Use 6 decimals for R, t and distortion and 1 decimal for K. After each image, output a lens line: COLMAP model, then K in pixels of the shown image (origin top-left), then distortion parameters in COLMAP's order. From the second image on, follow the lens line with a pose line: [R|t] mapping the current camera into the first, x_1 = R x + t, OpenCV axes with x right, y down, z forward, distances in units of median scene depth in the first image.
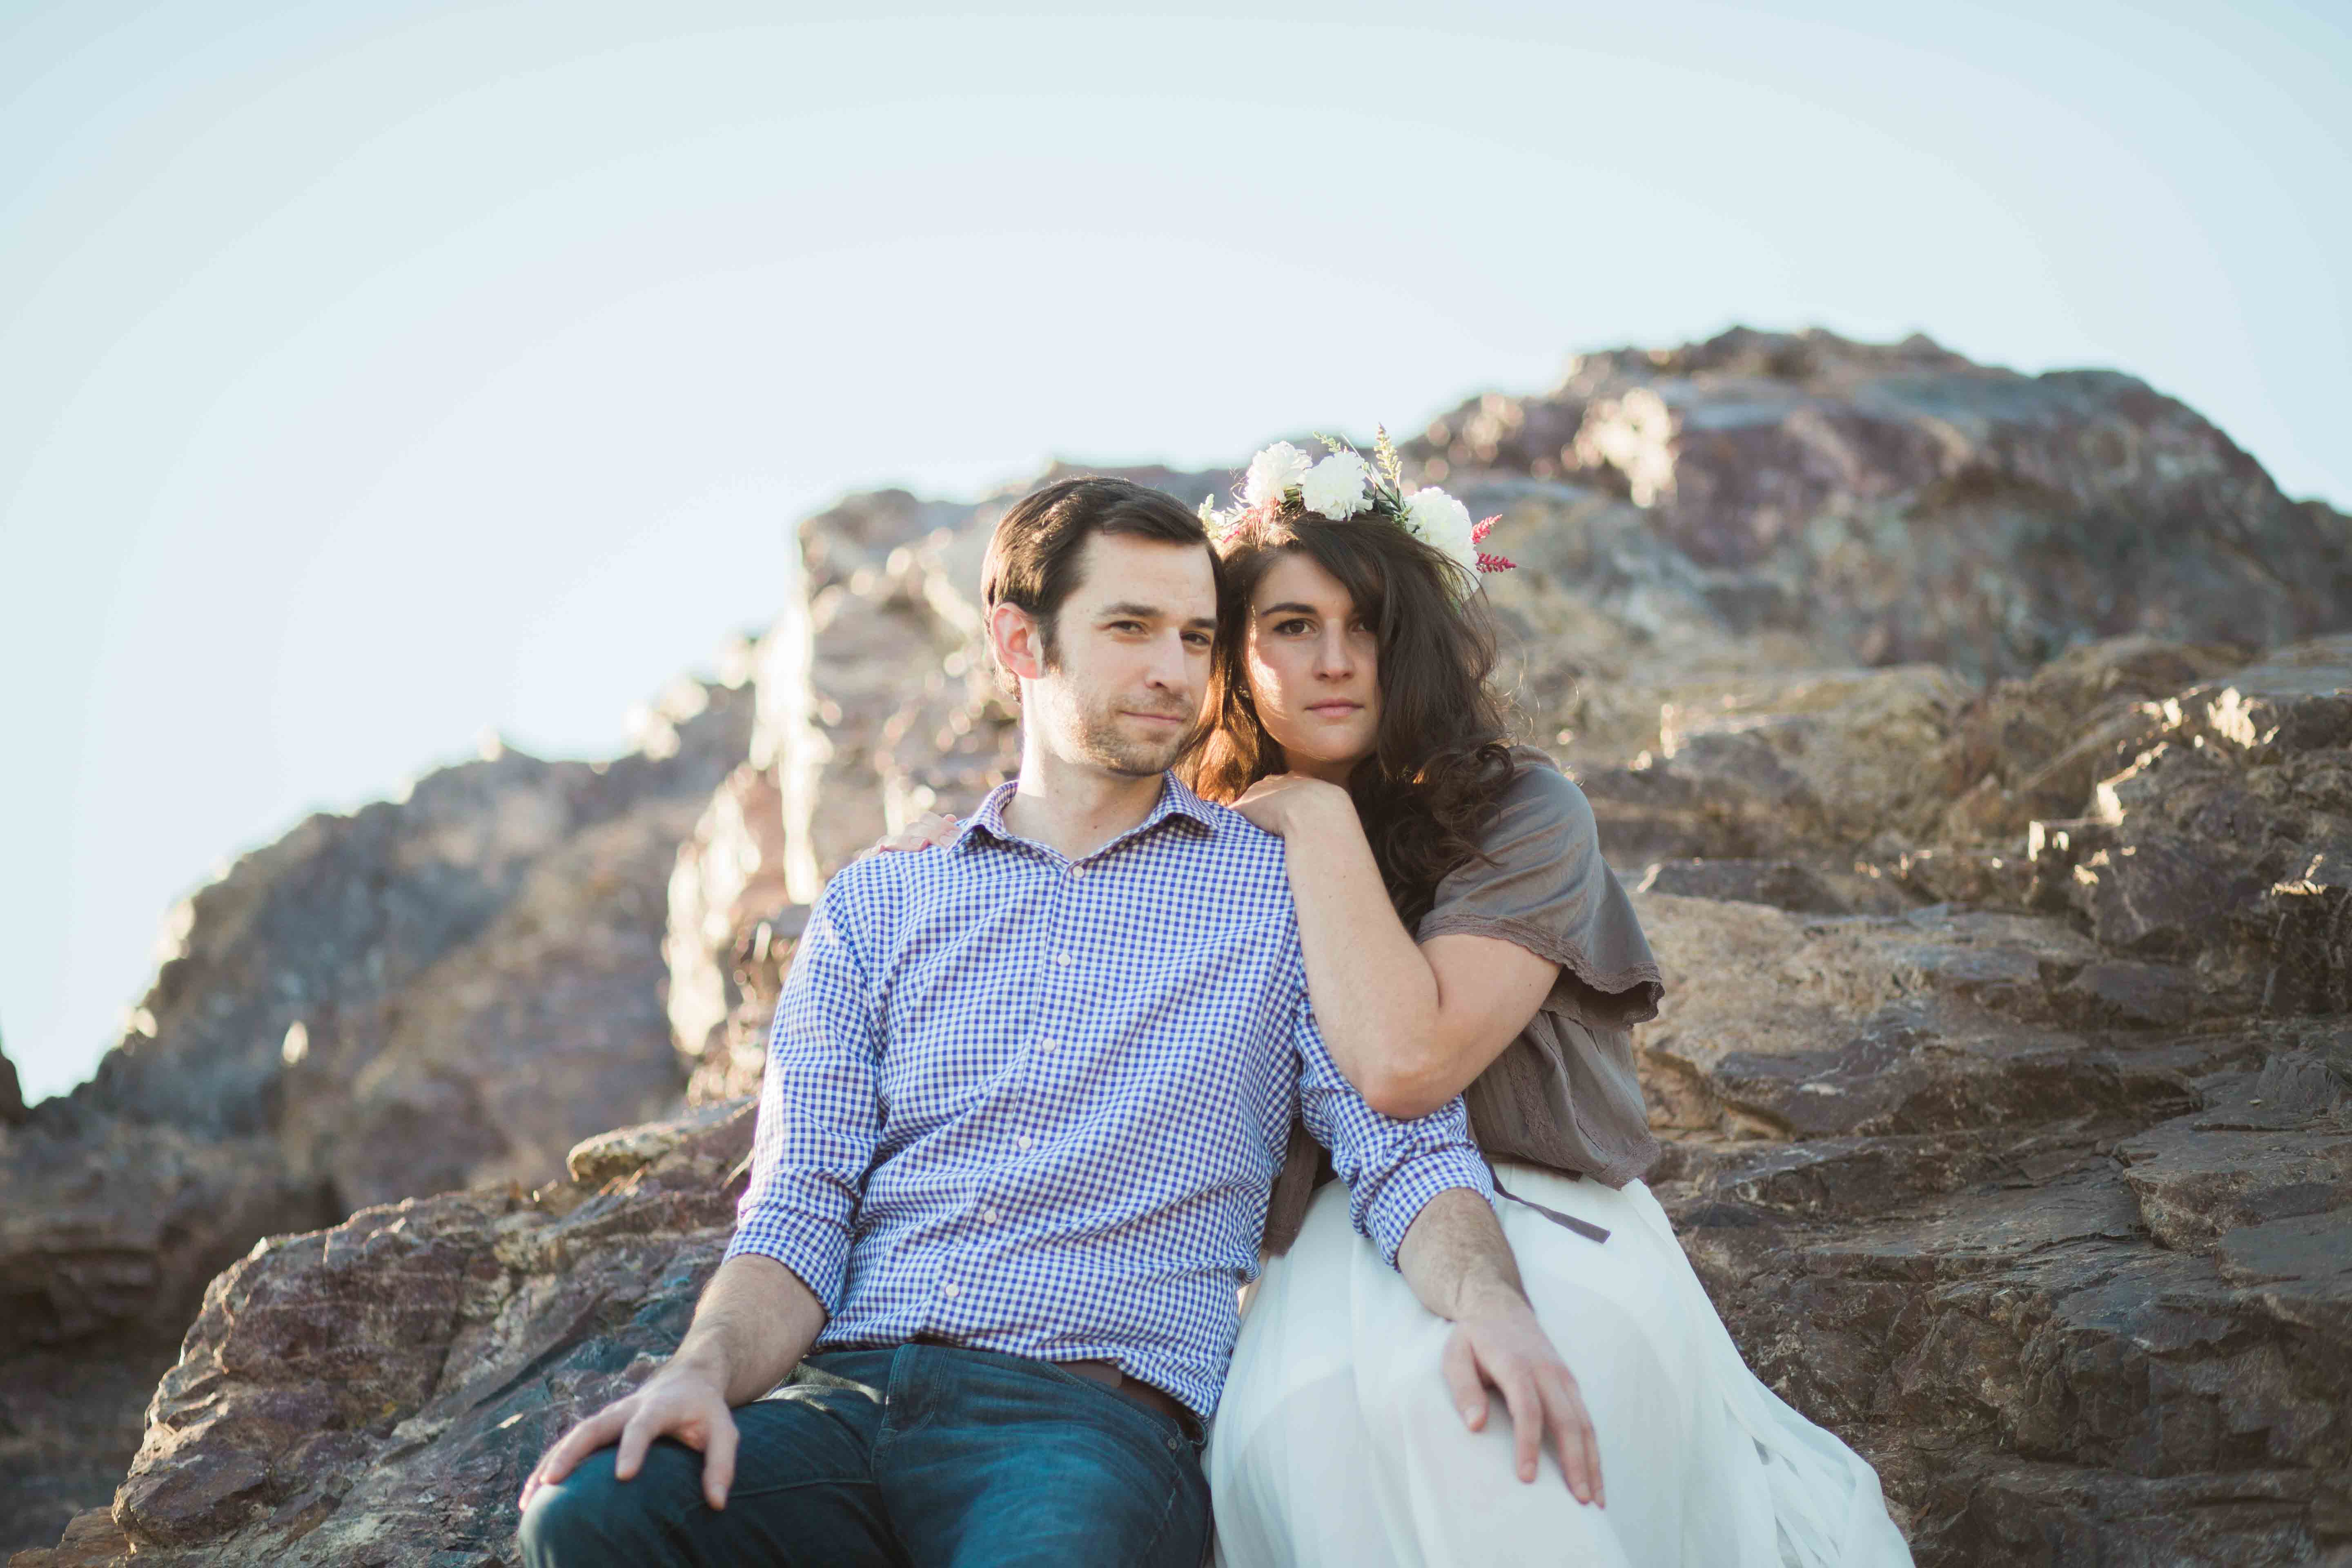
lens RADIAL K [[5071.9, 0, 1176.0], [0, 5071.9, 784.0], [0, 0, 1]] dist [-0.053350, -0.209264]
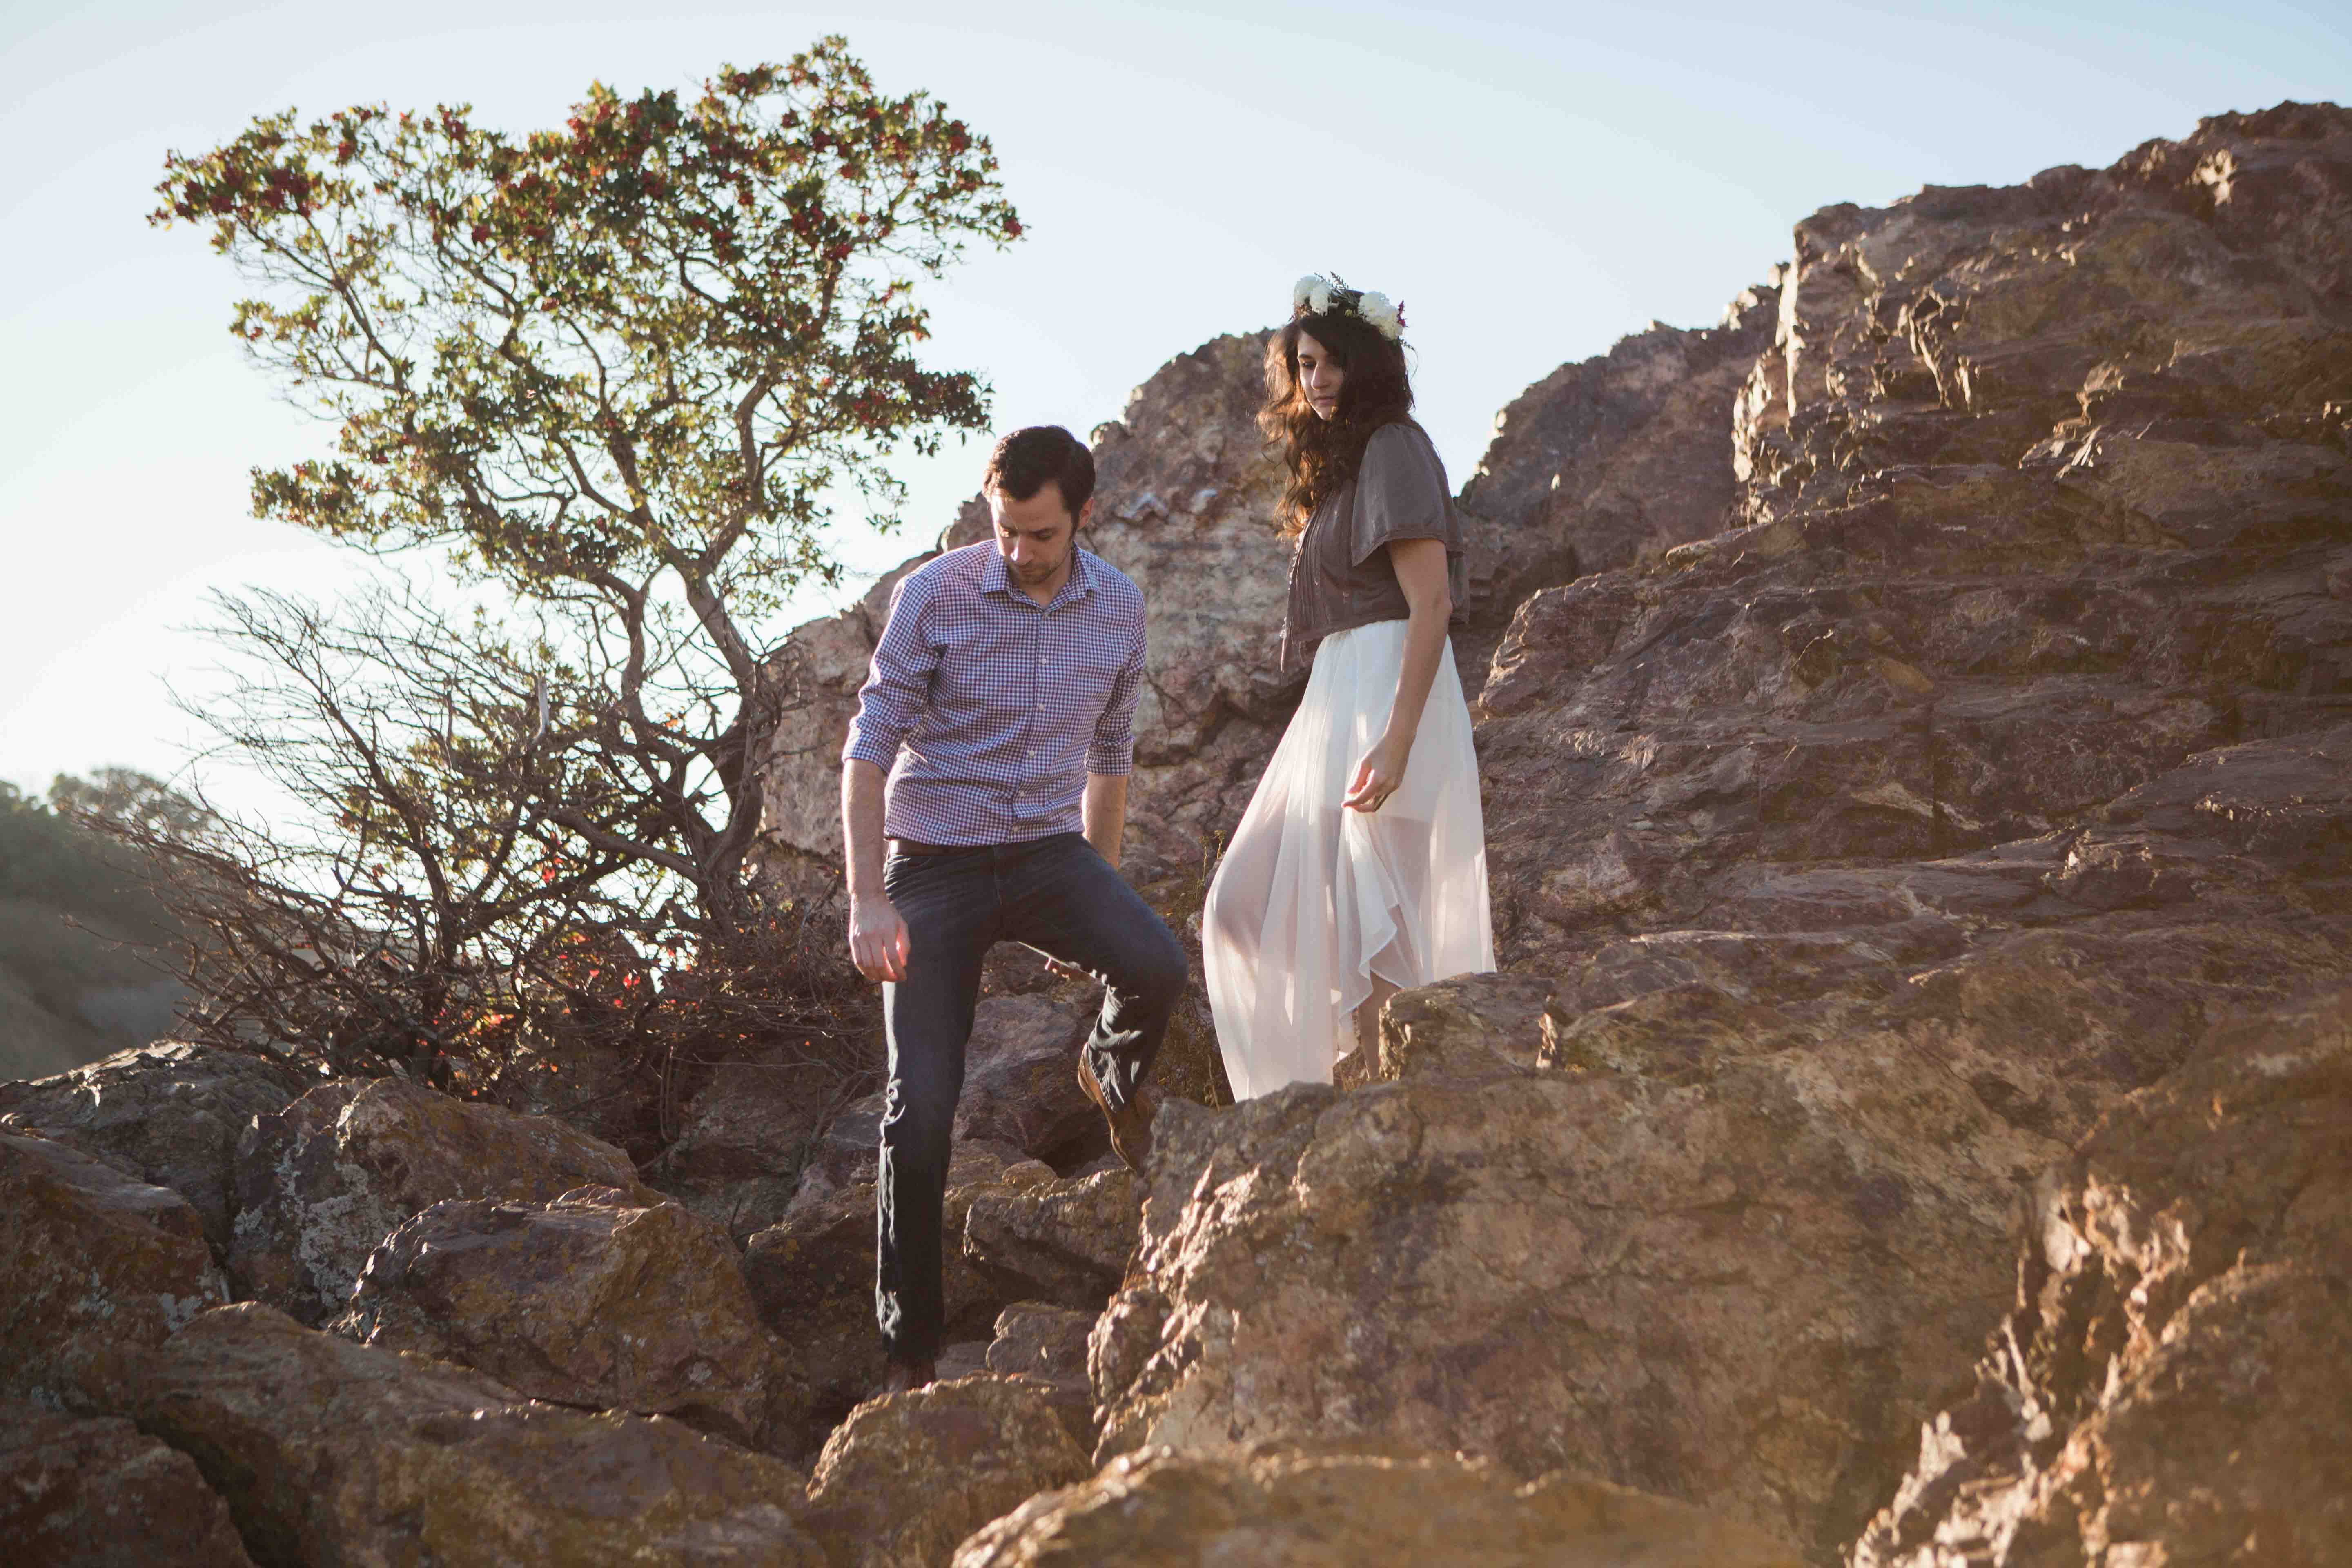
lens RADIAL K [[3284.0, 0, 1176.0], [0, 3284.0, 784.0], [0, 0, 1]] dist [0.005707, 0.078163]
pose [[0.958104, 0.016067, -0.285968, 0.074989], [0.031730, 0.986326, 0.161723, -0.056413], [0.284656, -0.164022, 0.944493, -0.394851]]
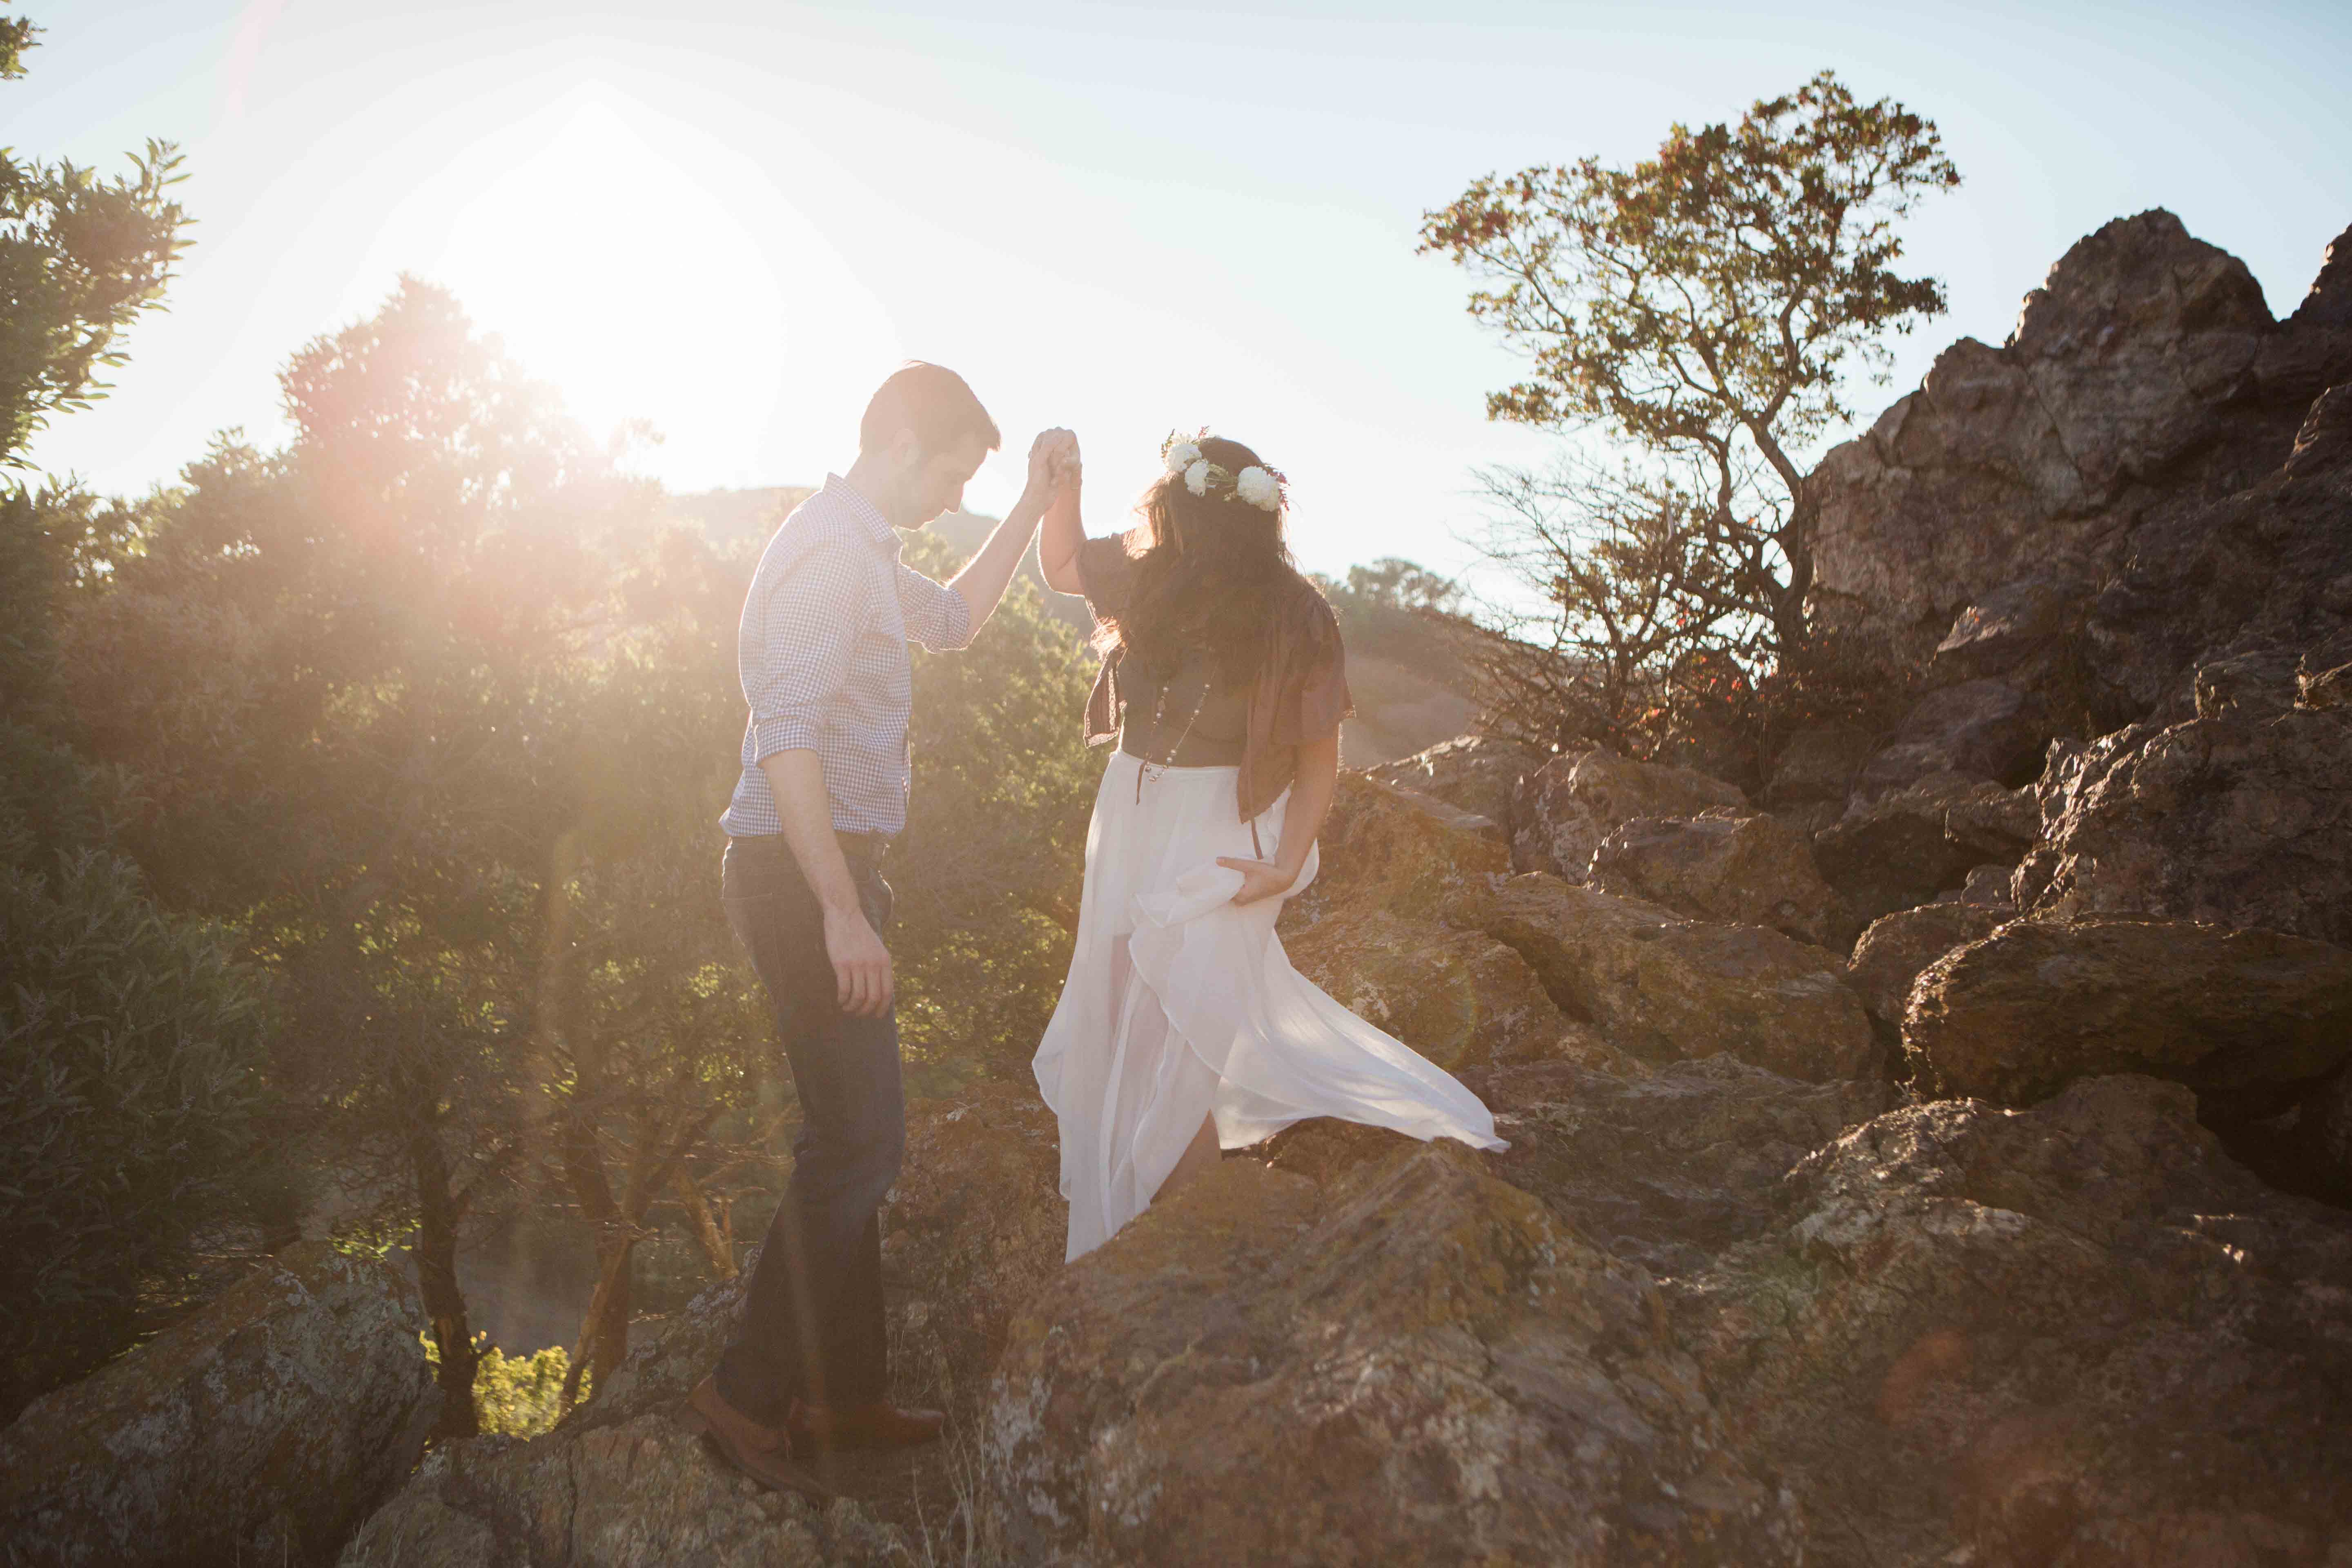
lens RADIAL K [[2345.8, 0, 1172.2], [0, 2345.8, 745.2], [0, 0, 1]] dist [-0.062311, 0.135854]
pose [[0.768865, -0.005672, -0.639385, 0.180807], [0.176302, 0.963079, 0.203460, -0.108808], [0.614625, -0.269158, 0.741478, -0.590576]]
